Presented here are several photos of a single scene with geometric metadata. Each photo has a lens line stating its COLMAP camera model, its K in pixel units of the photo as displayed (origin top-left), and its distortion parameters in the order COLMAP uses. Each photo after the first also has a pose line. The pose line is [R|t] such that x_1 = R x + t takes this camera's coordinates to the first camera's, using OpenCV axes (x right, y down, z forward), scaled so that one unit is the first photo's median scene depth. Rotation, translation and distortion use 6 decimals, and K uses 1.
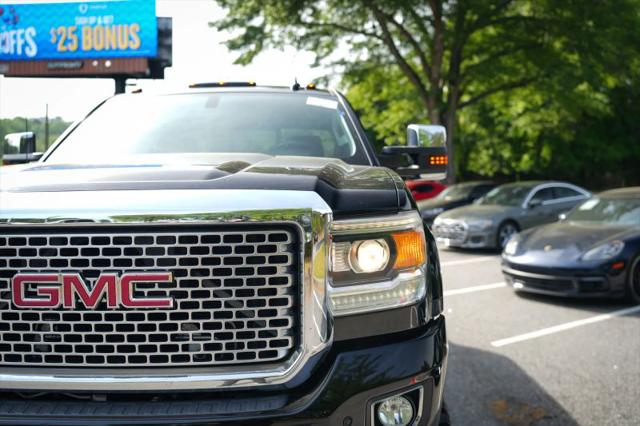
lens RADIAL K [[616.0, 0, 322.2], [0, 616.0, 211.1], [0, 0, 1]] dist [-0.186492, 0.256751]
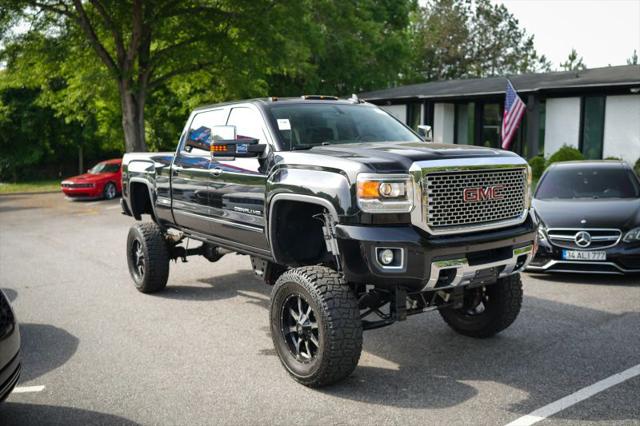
lens RADIAL K [[632.5, 0, 317.4], [0, 632.5, 211.3], [0, 0, 1]] dist [-0.147412, 0.174129]
pose [[0.820009, -0.064175, 0.568741, -0.159358], [0.044001, 0.997822, 0.049151, 0.002259], [-0.570657, -0.015279, 0.821047, -0.056033]]
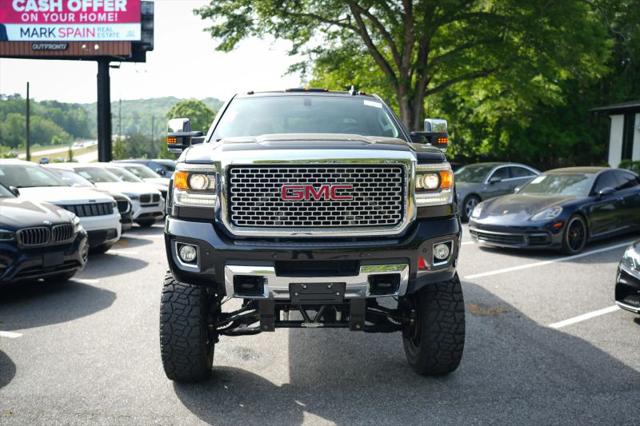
lens RADIAL K [[616.0, 0, 322.2], [0, 616.0, 211.1], [0, 0, 1]] dist [-0.186492, 0.256751]
pose [[0.997769, 0.007707, 0.066316, -0.031060], [-0.009622, 0.999544, 0.028608, 0.008112], [-0.066065, -0.029182, 0.997388, -0.080927]]
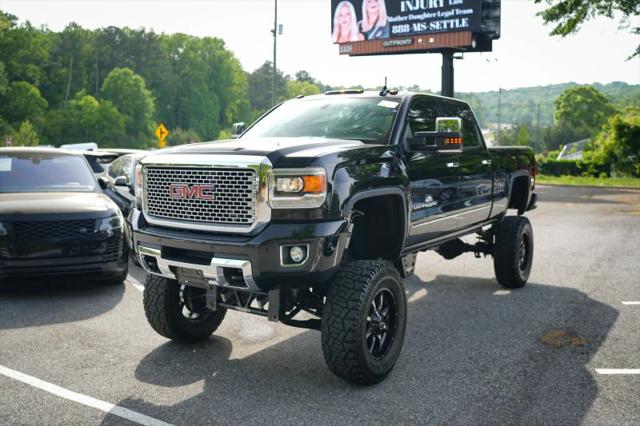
lens RADIAL K [[632.5, 0, 317.4], [0, 632.5, 211.3], [0, 0, 1]] dist [-0.147412, 0.174129]
pose [[0.841091, 0.070871, -0.536231, 0.096766], [-0.044895, 0.997105, 0.061363, 0.001354], [0.539027, -0.027538, 0.841838, -0.064592]]
